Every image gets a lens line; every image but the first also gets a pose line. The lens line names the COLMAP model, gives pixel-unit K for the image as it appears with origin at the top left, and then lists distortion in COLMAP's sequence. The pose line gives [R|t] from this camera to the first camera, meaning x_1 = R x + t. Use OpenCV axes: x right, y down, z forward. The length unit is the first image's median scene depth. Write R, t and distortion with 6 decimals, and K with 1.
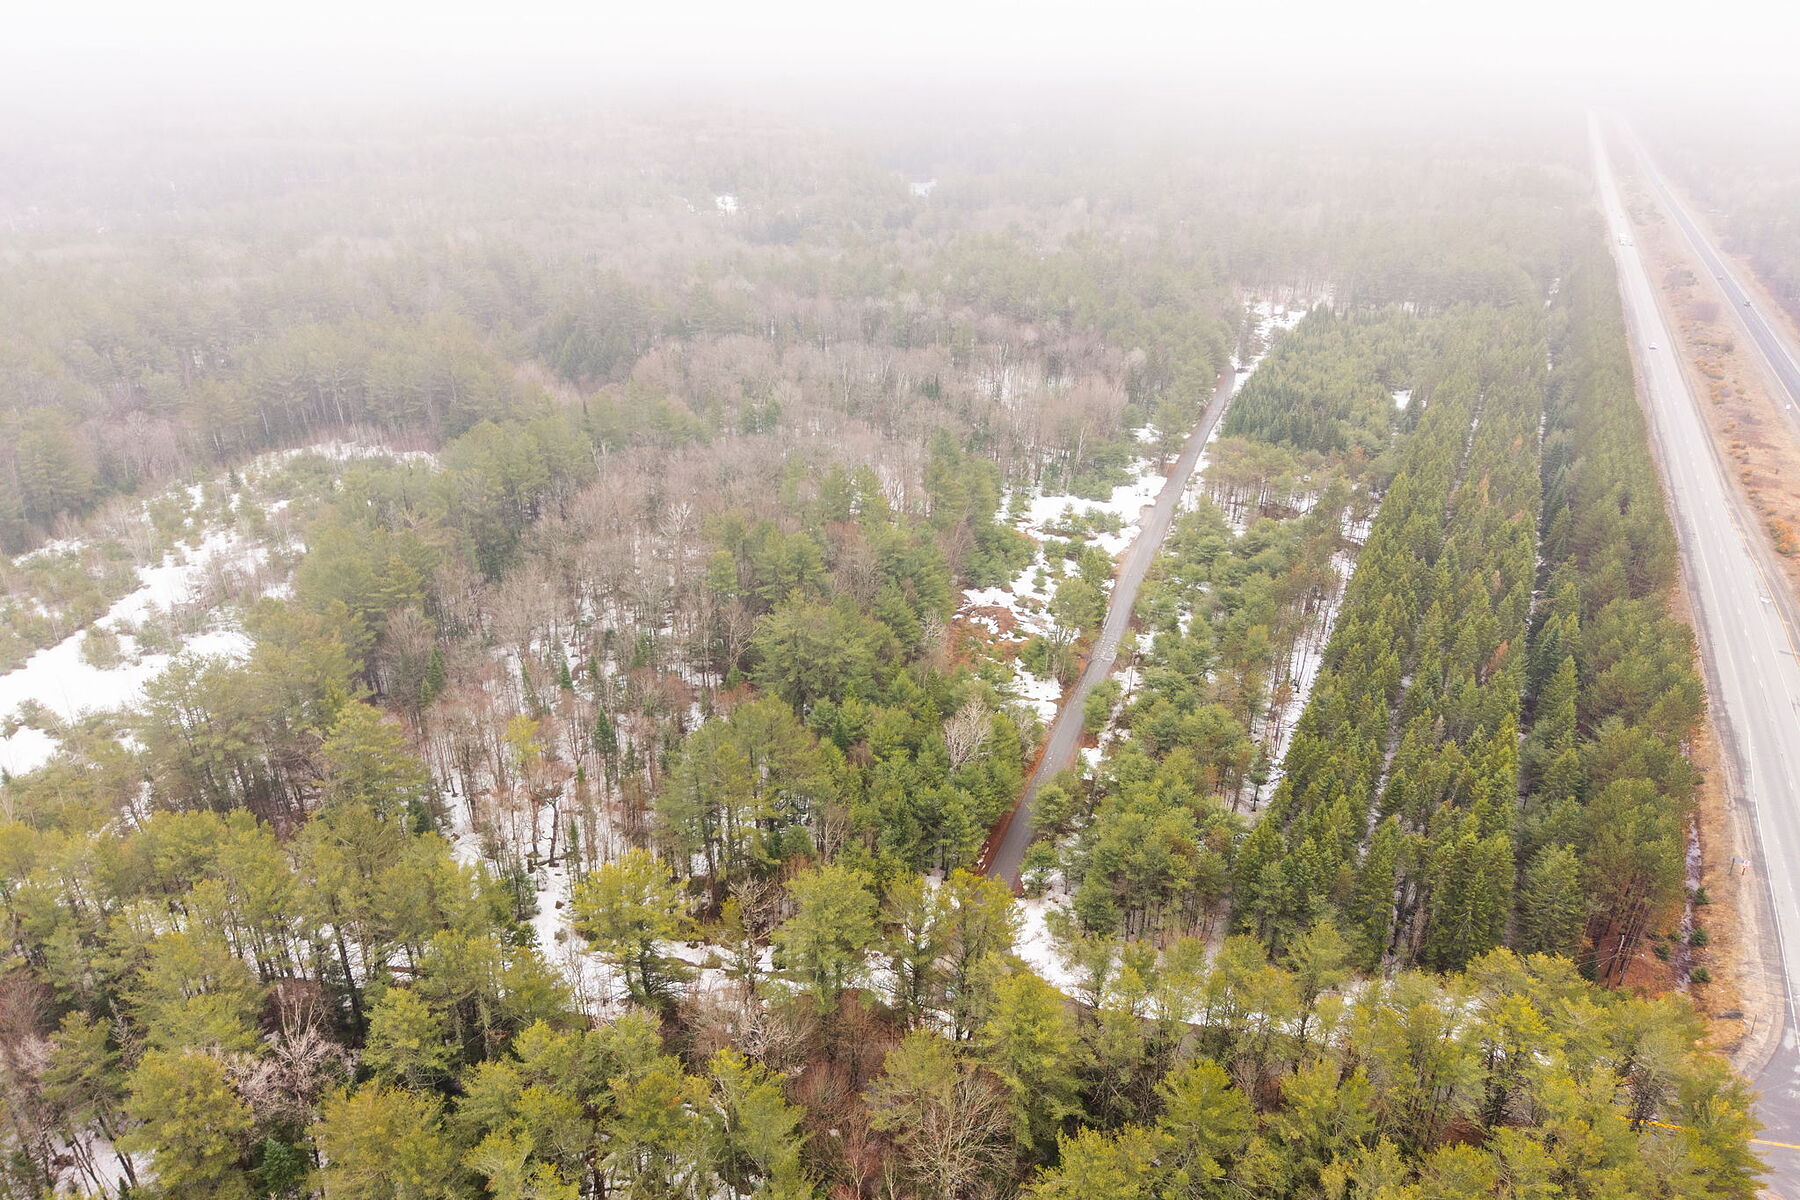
lens RADIAL K [[1133.4, 0, 897.7], [0, 1133.4, 601.5], [0, 0, 1]] dist [0.000250, -0.001840]
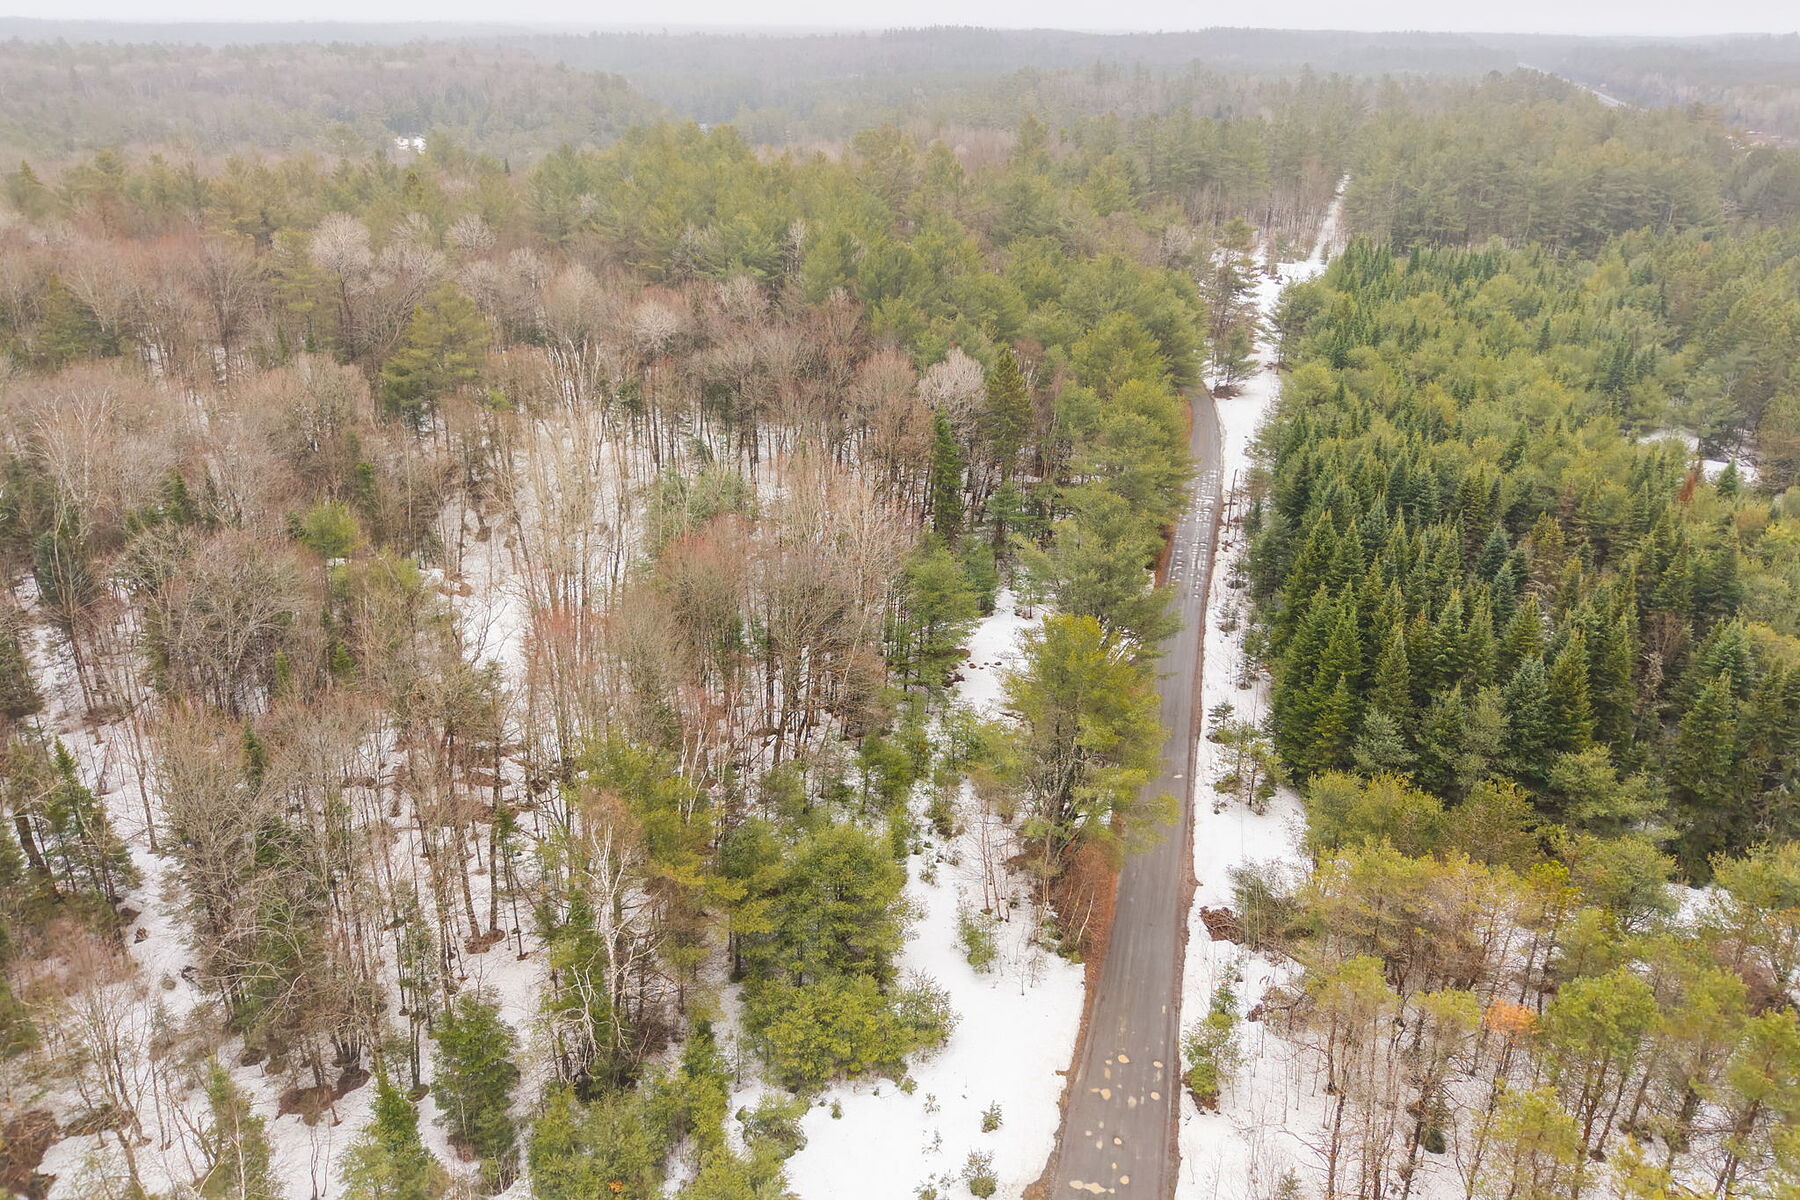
lens RADIAL K [[1133.4, 0, 901.0], [0, 1133.4, 600.9], [0, 0, 1]] dist [0.000250, -0.001840]
pose [[0.993943, -0.052545, 0.096525, 0.241007], [0.051933, 0.998611, 0.008848, -0.234944], [-0.096856, -0.003781, 0.995291, 1.020858]]
